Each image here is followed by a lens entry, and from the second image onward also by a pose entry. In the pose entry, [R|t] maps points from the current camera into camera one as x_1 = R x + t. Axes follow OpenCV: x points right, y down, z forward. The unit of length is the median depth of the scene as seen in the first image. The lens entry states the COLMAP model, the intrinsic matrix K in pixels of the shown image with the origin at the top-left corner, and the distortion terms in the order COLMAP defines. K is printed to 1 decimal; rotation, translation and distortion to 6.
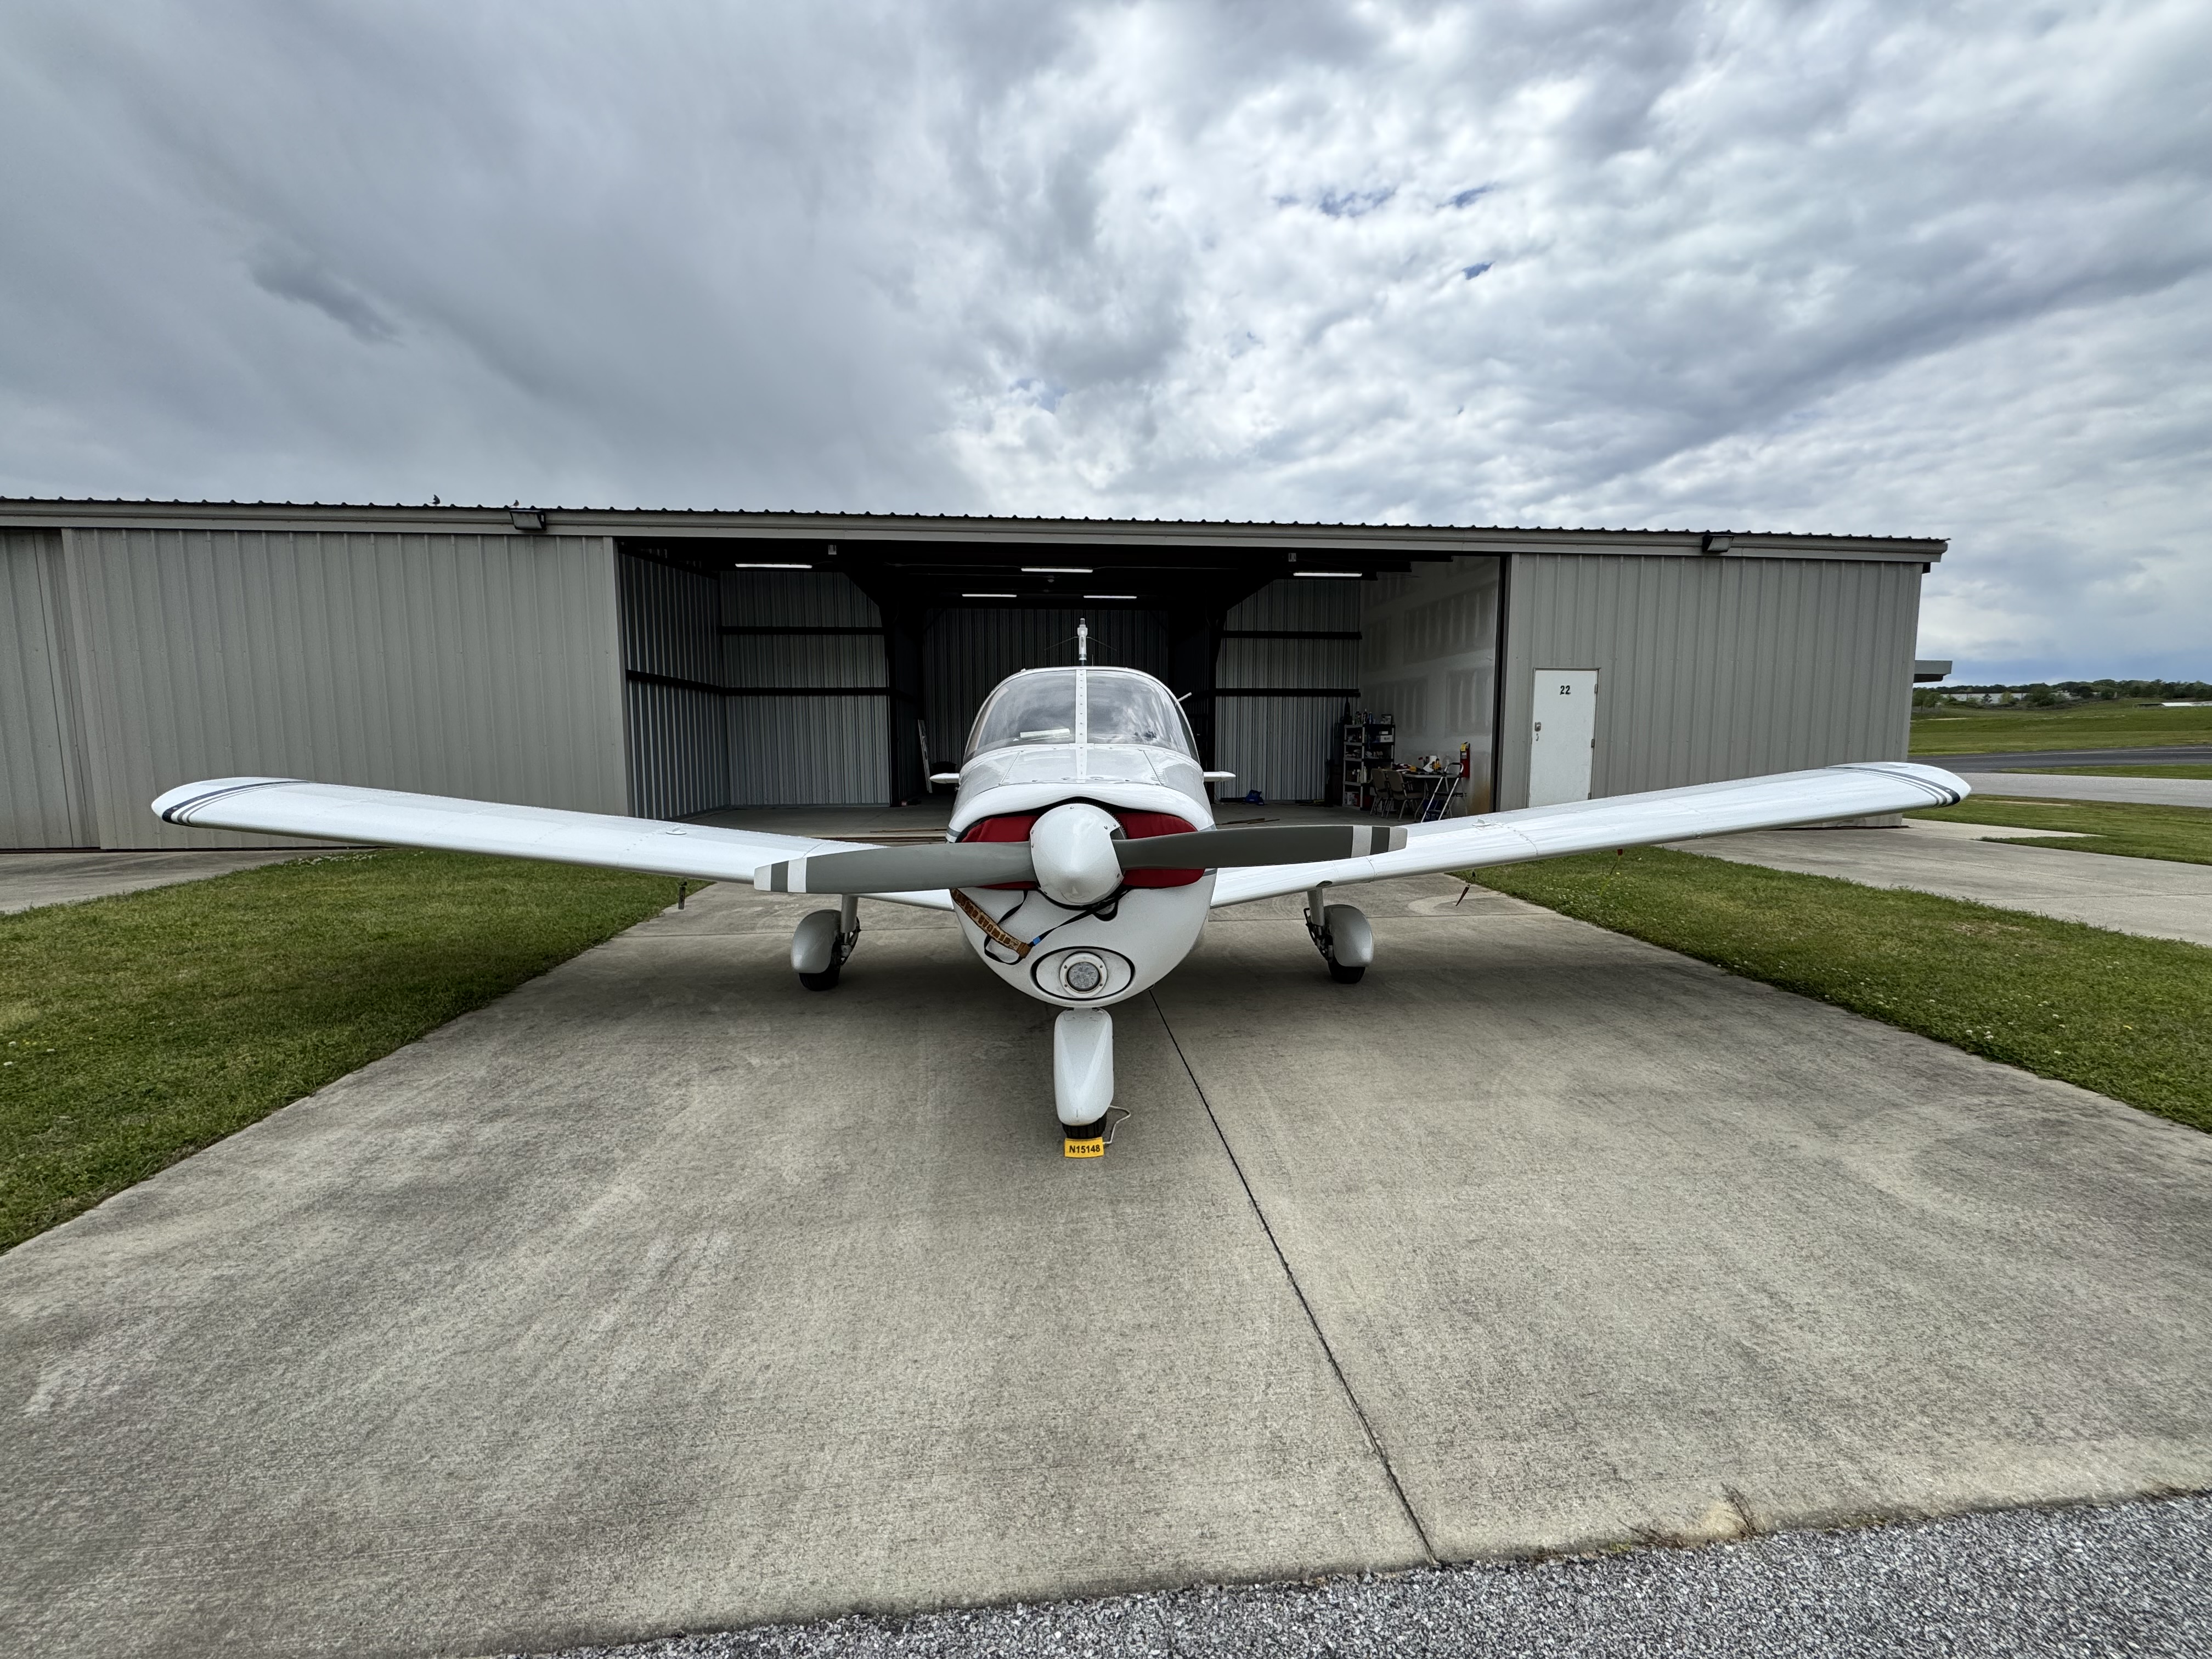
lens RADIAL K [[876.4, 0, 1100.8], [0, 876.4, 822.0], [0, 0, 1]] dist [-0.003015, 0.000758]
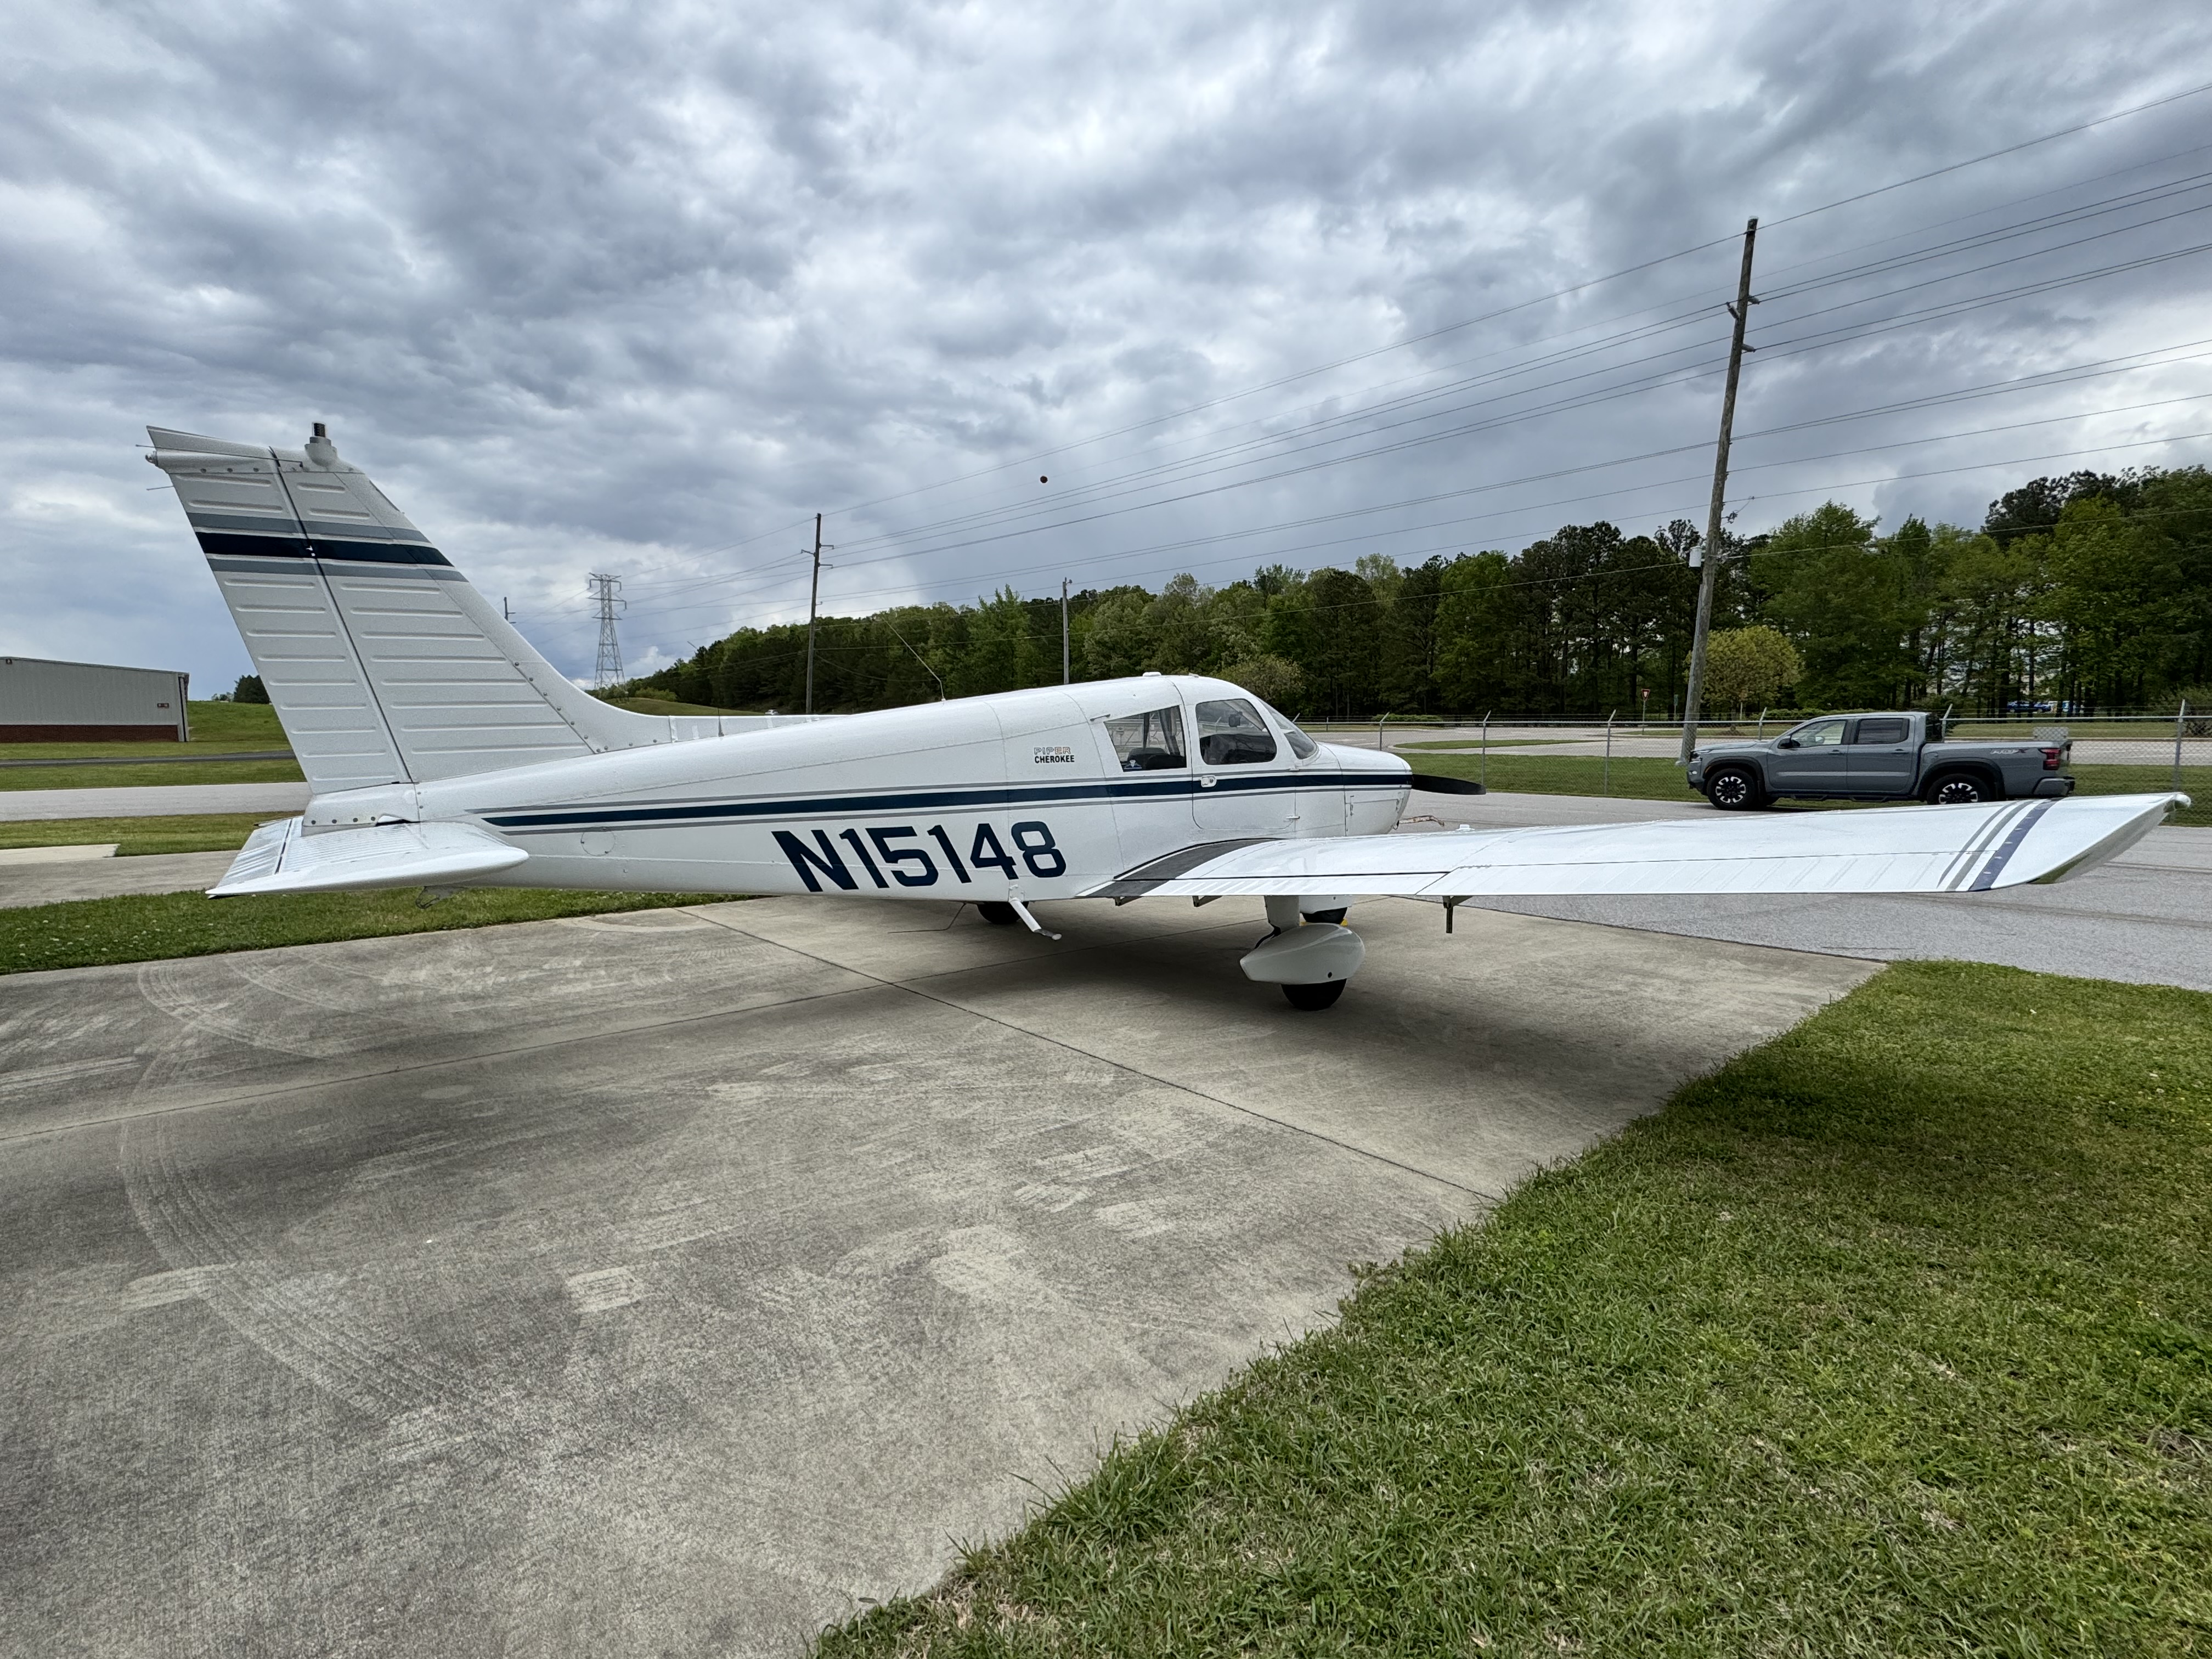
lens RADIAL K [[1023.2, 0, 1105.9], [0, 1023.2, 861.6], [0, 0, 1]] dist [-0.002420, 0.000675]
pose [[-0.597415, -0.089454, 0.796928, -1.106163], [0.084663, 0.981170, 0.173602, -0.173059], [-0.797451, 0.171182, -0.578592, 1.909792]]
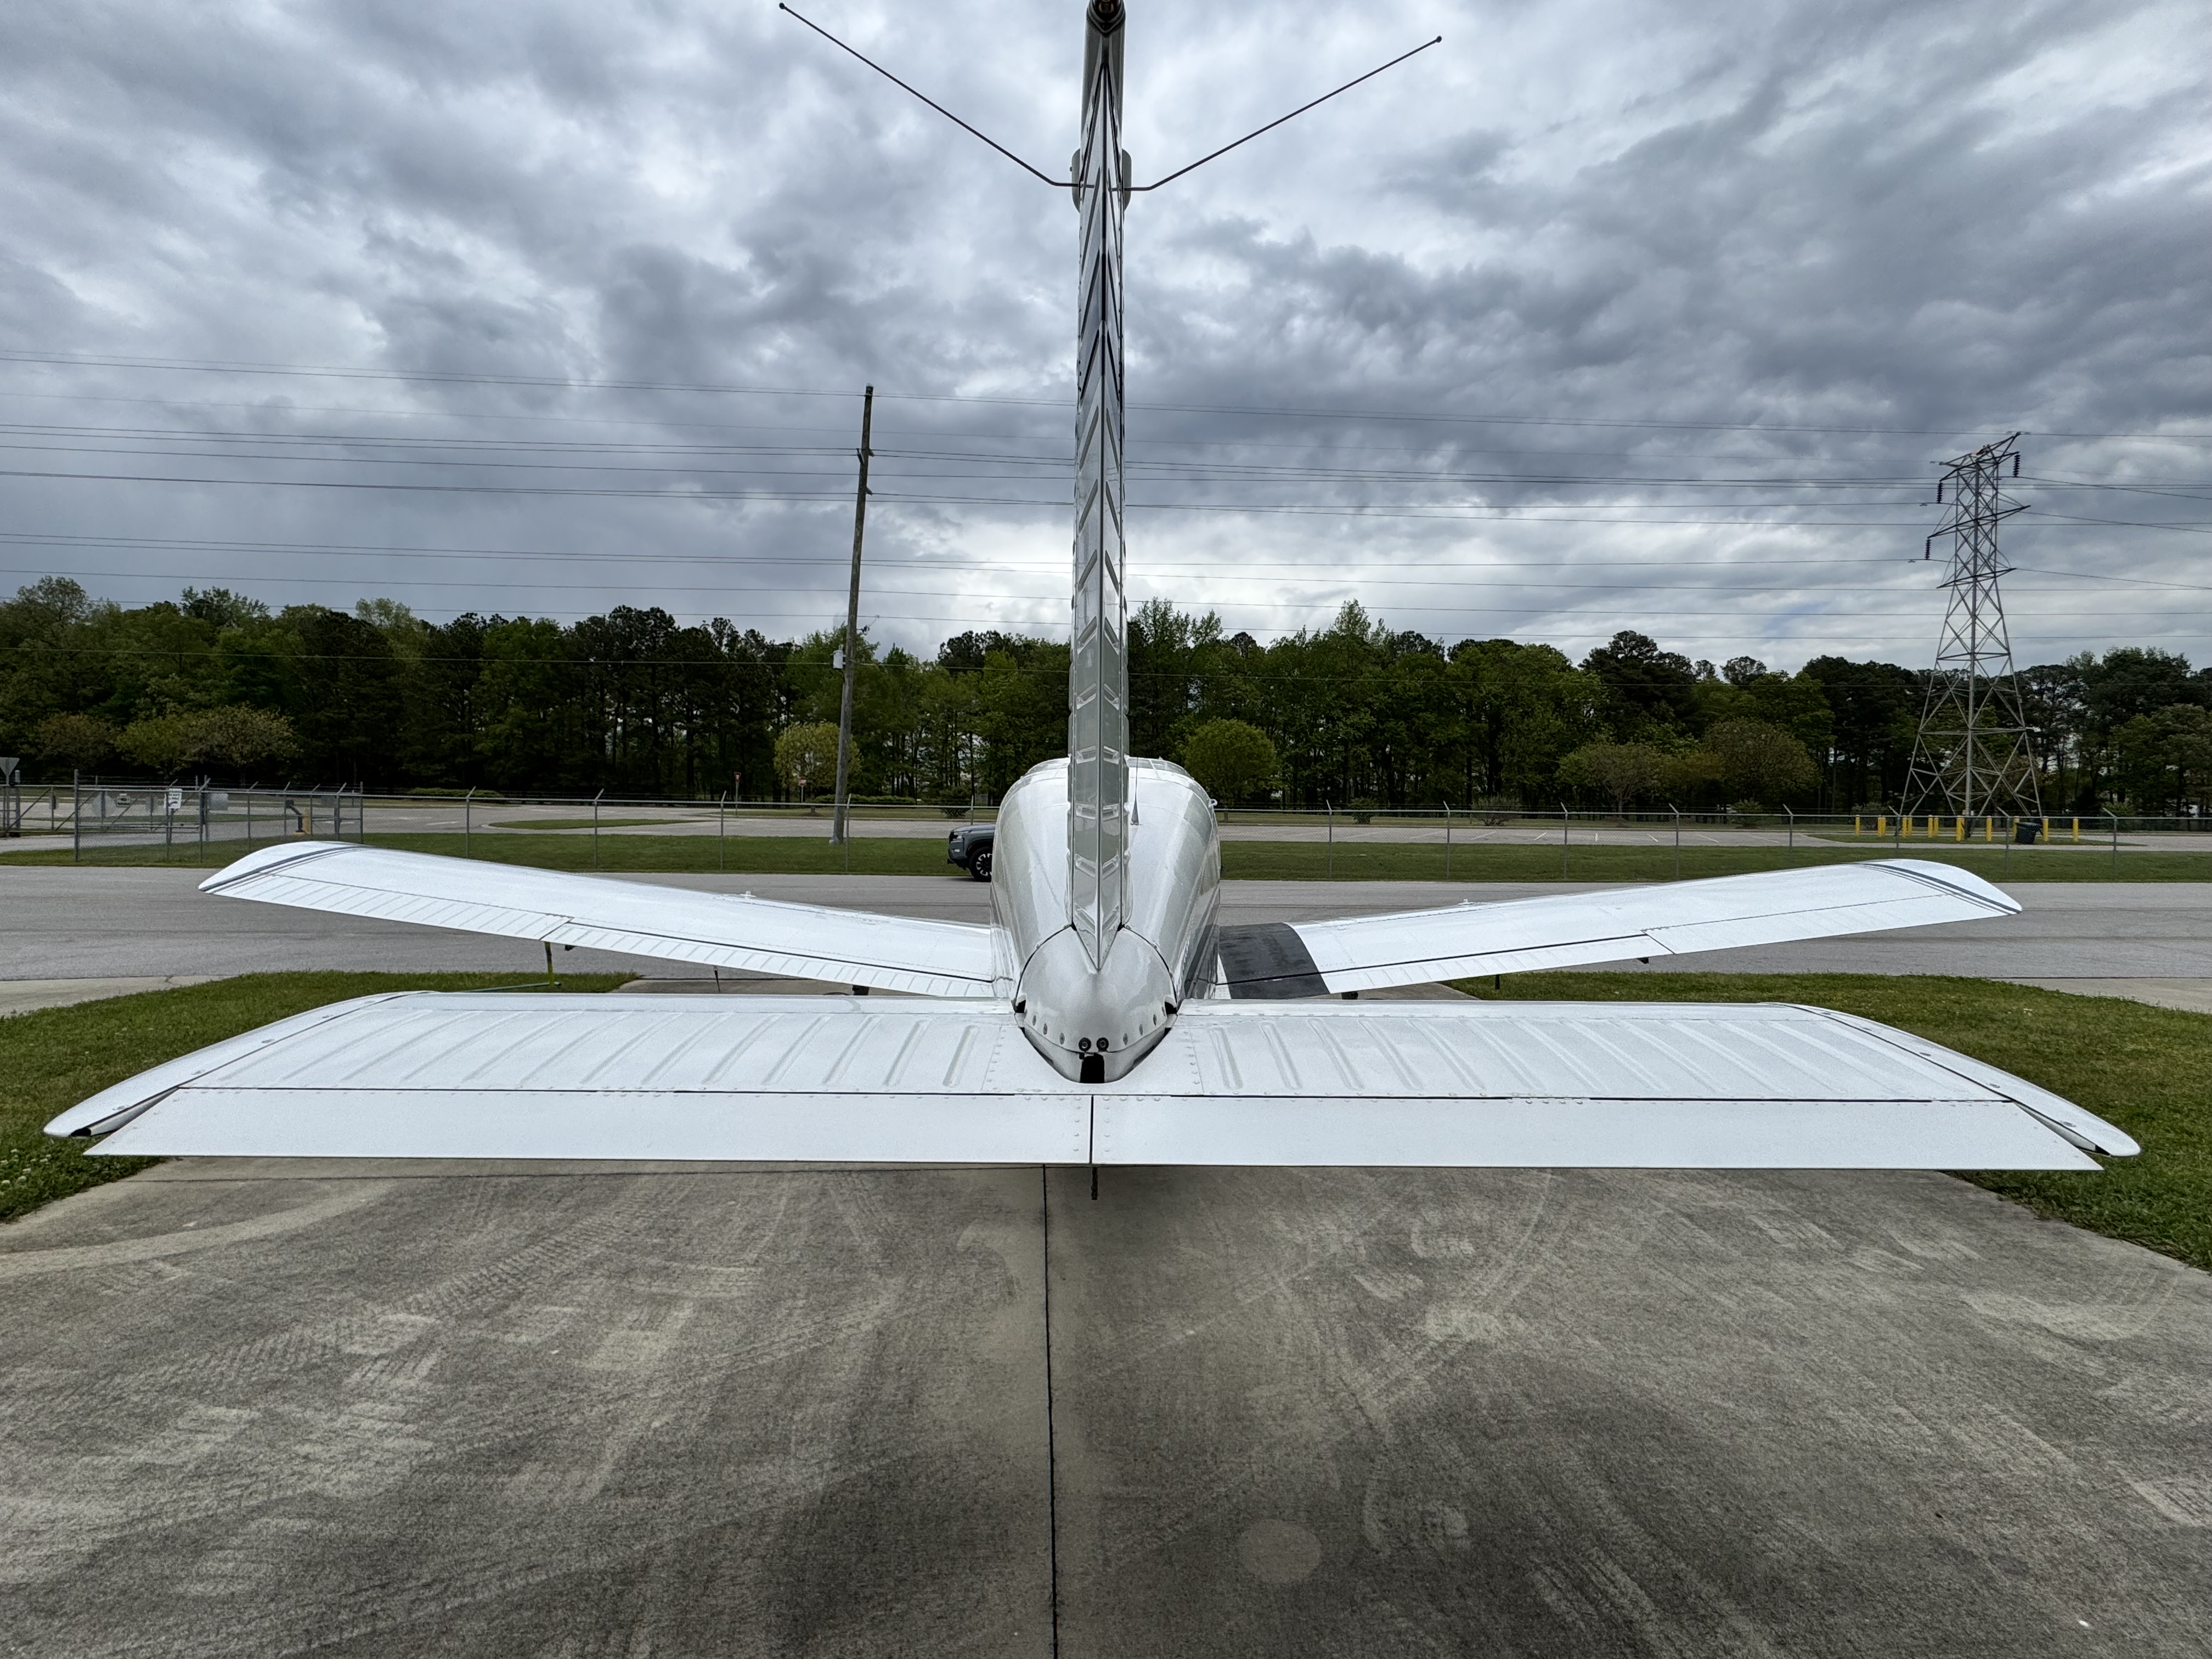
lens RADIAL K [[1023.2, 0, 1112.6], [0, 1023.2, 852.6], [0, 0, 1]] dist [-0.002420, 0.000675]
pose [[-0.999846, -0.003375, 0.017238, -0.049365], [-0.001091, 0.991406, 0.130818, -0.220624], [-0.017531, 0.130779, -0.991257, 2.266645]]
